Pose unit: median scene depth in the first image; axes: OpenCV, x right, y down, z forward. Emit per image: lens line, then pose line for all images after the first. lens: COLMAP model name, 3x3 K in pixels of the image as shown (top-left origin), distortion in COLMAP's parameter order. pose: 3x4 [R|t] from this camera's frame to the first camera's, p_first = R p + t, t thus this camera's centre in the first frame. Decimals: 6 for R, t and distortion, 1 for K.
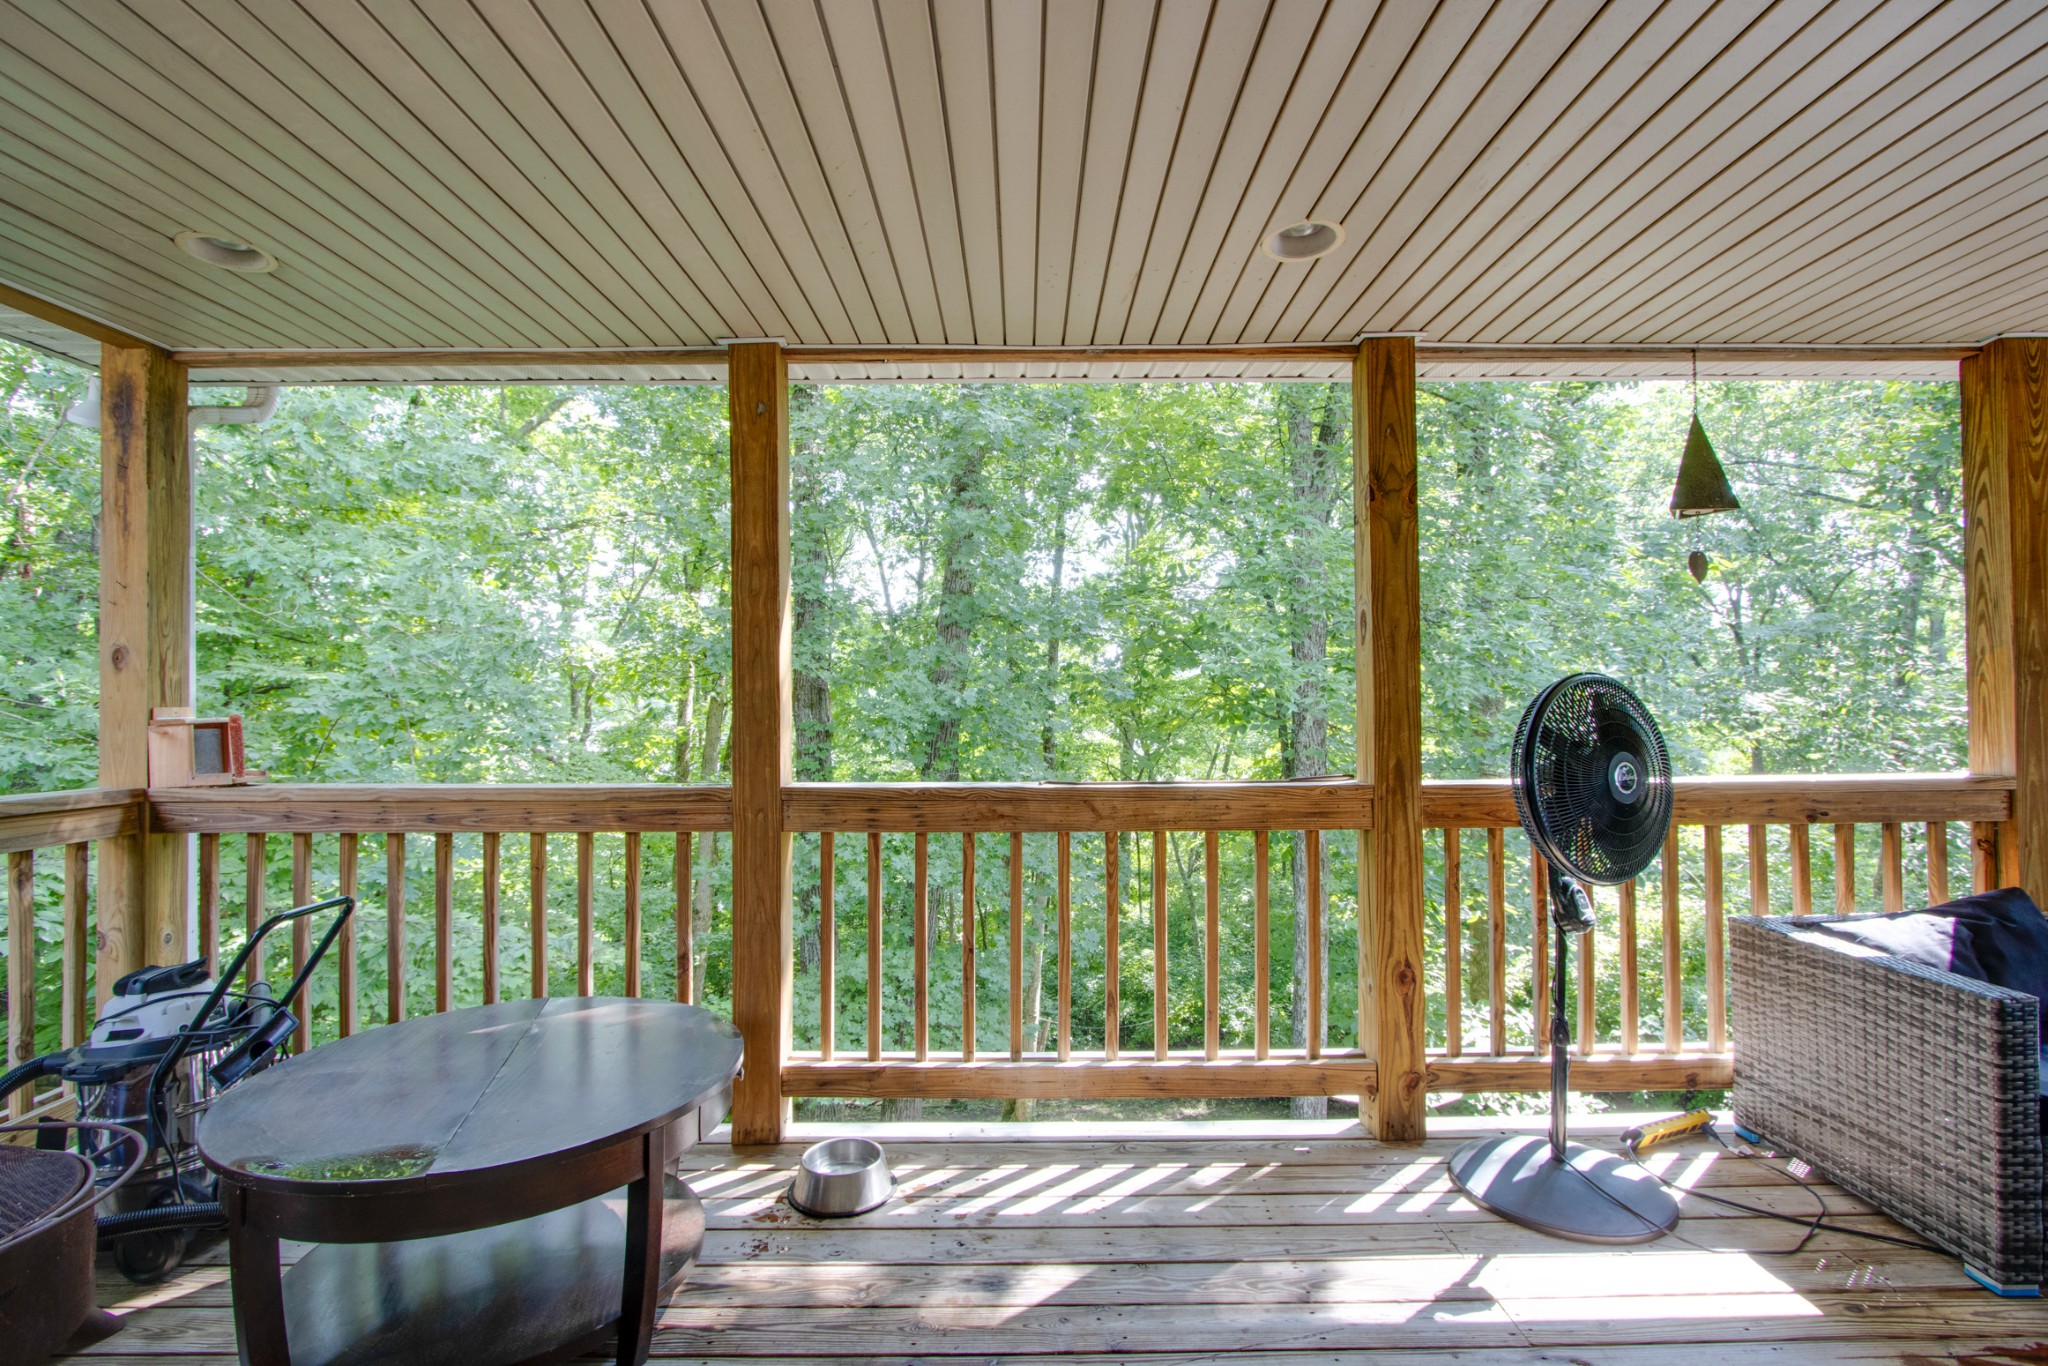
lens RADIAL K [[965.5, 0, 1032.2], [0, 965.5, 685.7], [0, 0, 1]] dist [-0.014330, 0.003573]
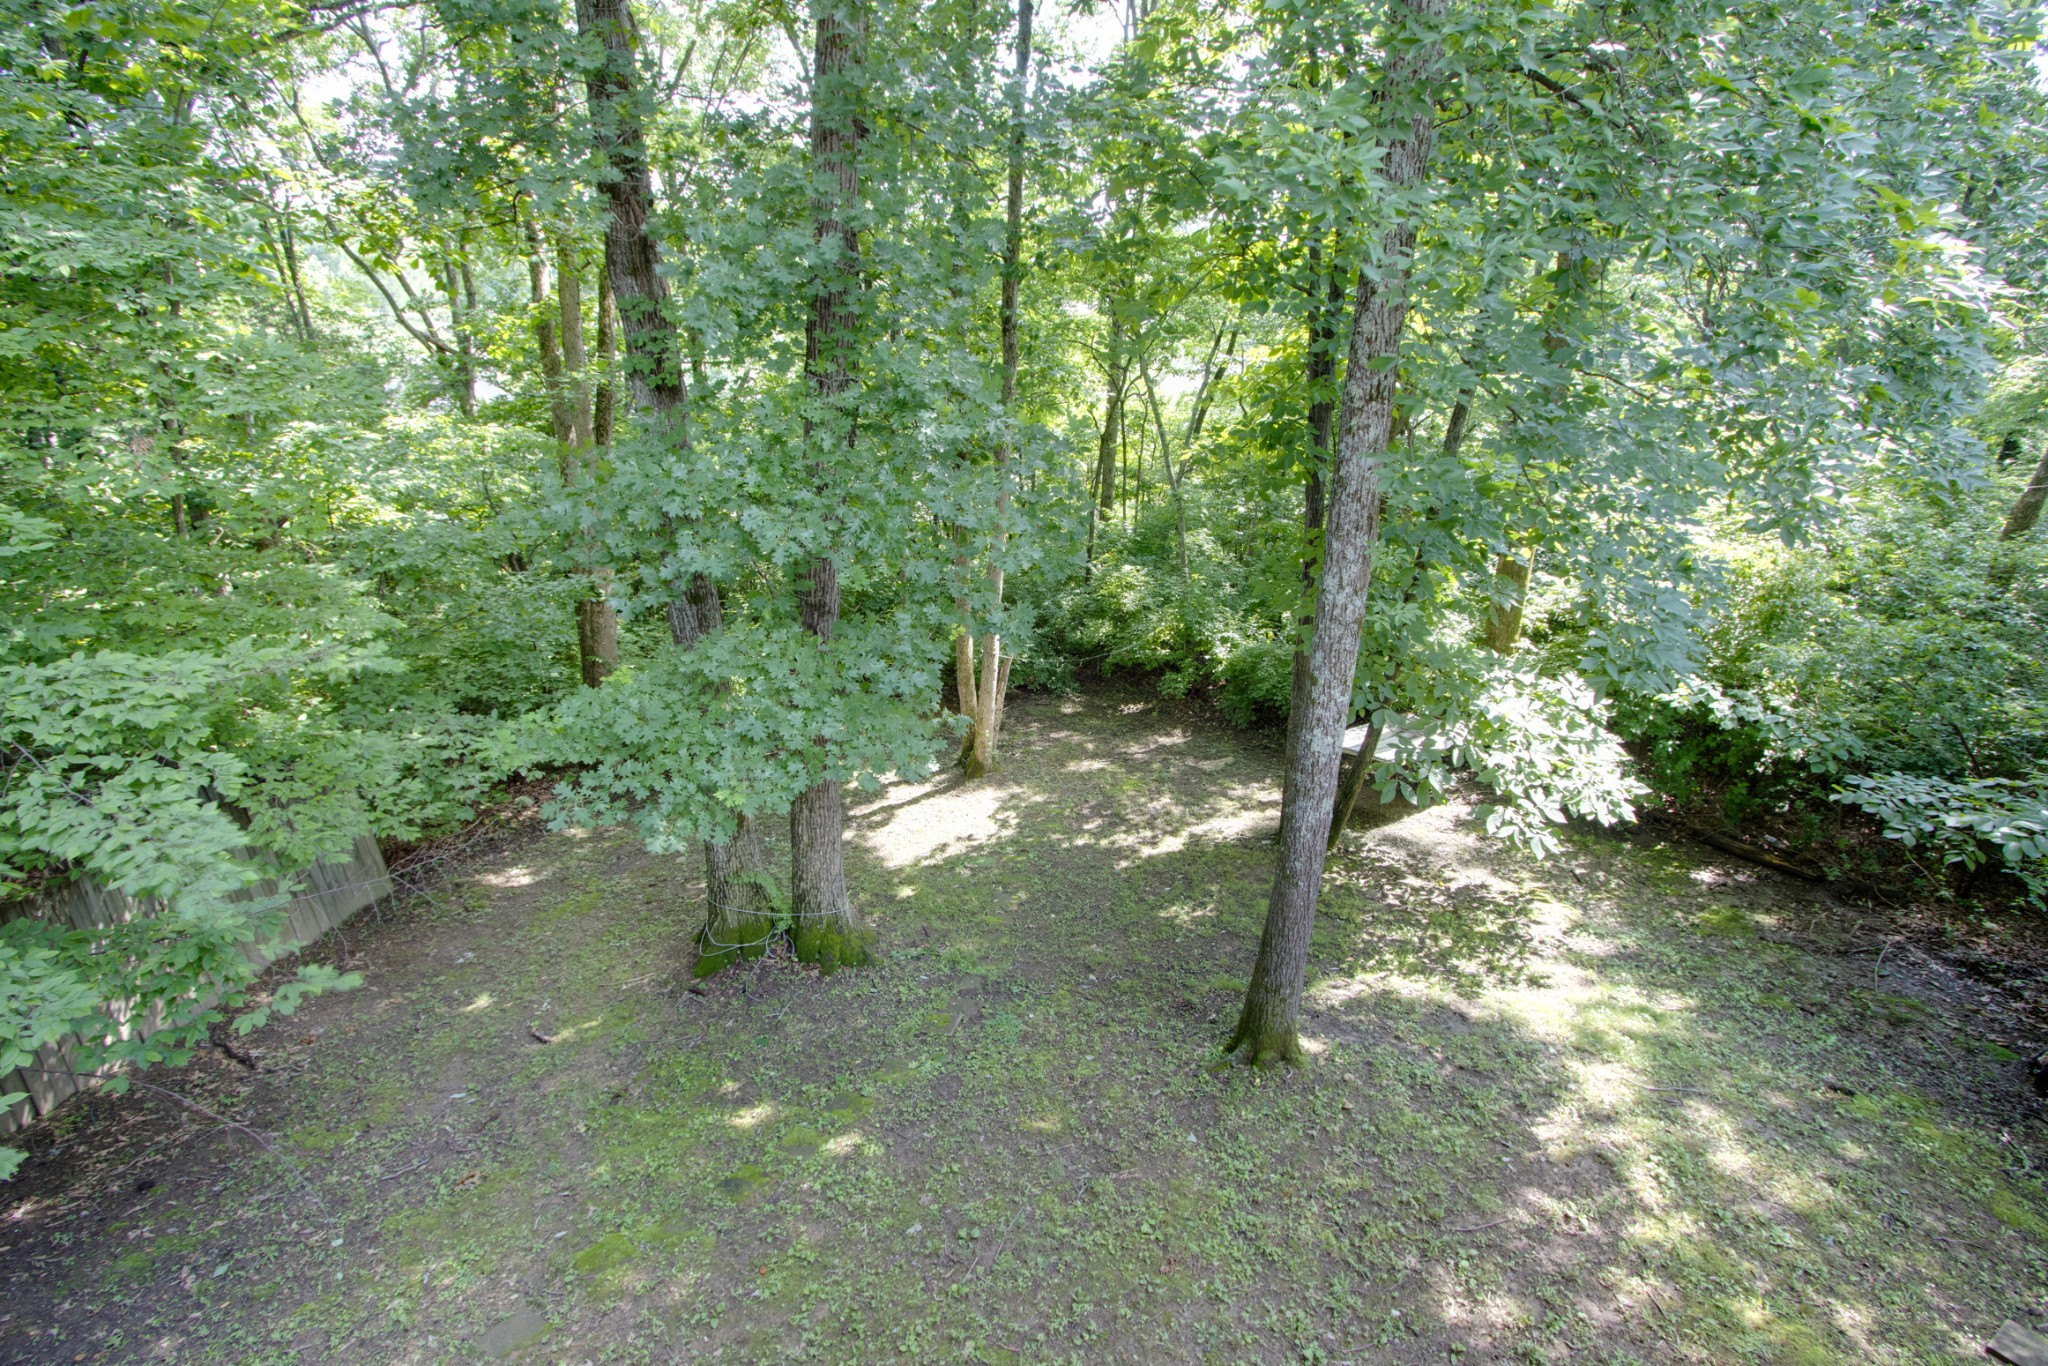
lens RADIAL K [[966.4, 0, 1035.0], [0, 966.4, 698.5], [0, 0, 1]] dist [-0.013725, 0.004595]
pose [[0.999949, -0.002829, 0.009732, 0.030173], [-0.001556, 0.906009, 0.423256, 0.004463], [-0.010015, -0.423250, 0.905958, 0.170207]]
